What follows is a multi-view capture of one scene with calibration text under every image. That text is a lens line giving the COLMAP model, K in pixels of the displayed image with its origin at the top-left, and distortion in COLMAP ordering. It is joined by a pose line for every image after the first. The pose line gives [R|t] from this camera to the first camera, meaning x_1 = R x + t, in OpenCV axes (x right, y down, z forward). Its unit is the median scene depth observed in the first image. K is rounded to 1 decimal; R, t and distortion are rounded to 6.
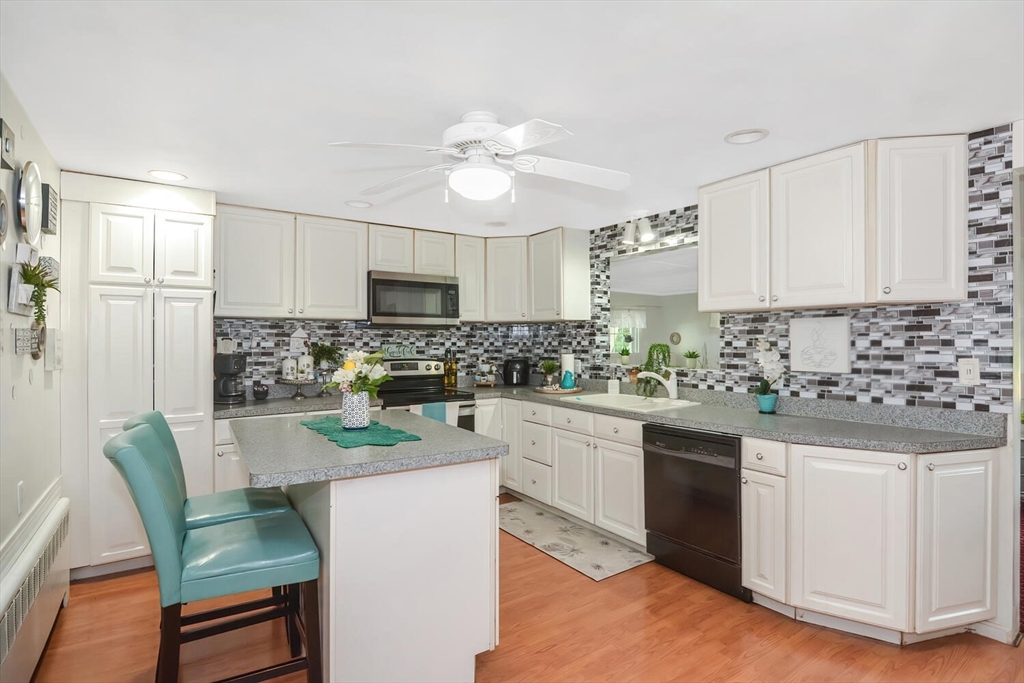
lens RADIAL K [[505.8, 0, 512.0], [0, 505.8, 341.5], [0, 0, 1]] dist [-0.001456, -0.000249]
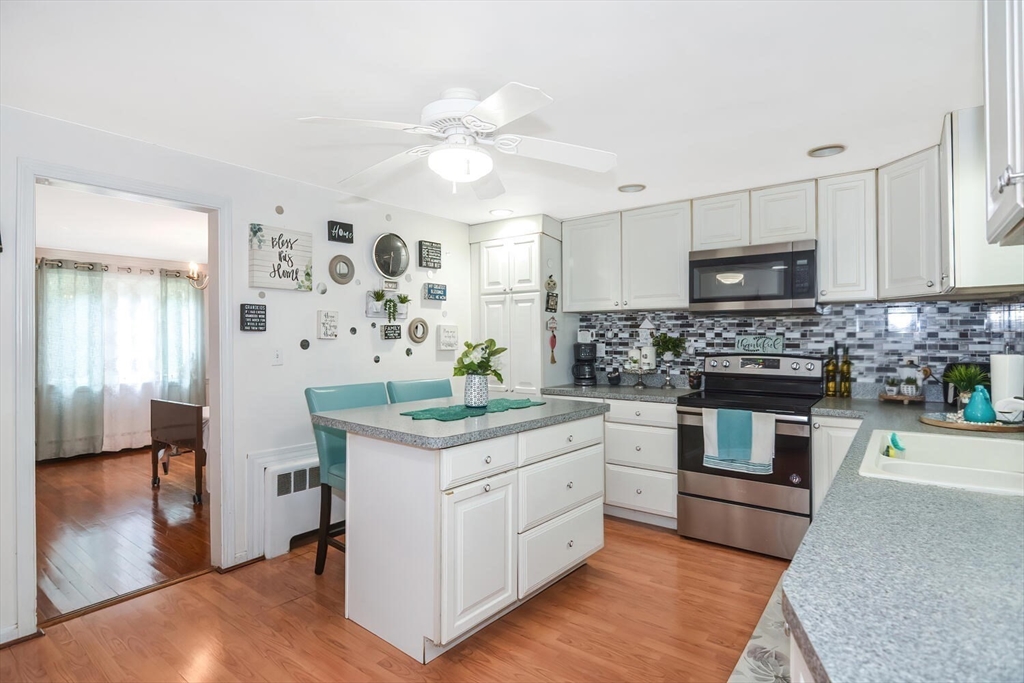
lens RADIAL K [[528.3, 0, 512.0], [0, 528.3, 341.5], [0, 0, 1]] dist [0.001884, 0.000198]
pose [[0.320367, 0.013068, -0.947203, 0.486446], [0.004083, 0.999877, 0.015176, 0.000964], [0.947285, -0.008729, 0.320274, 0.389937]]
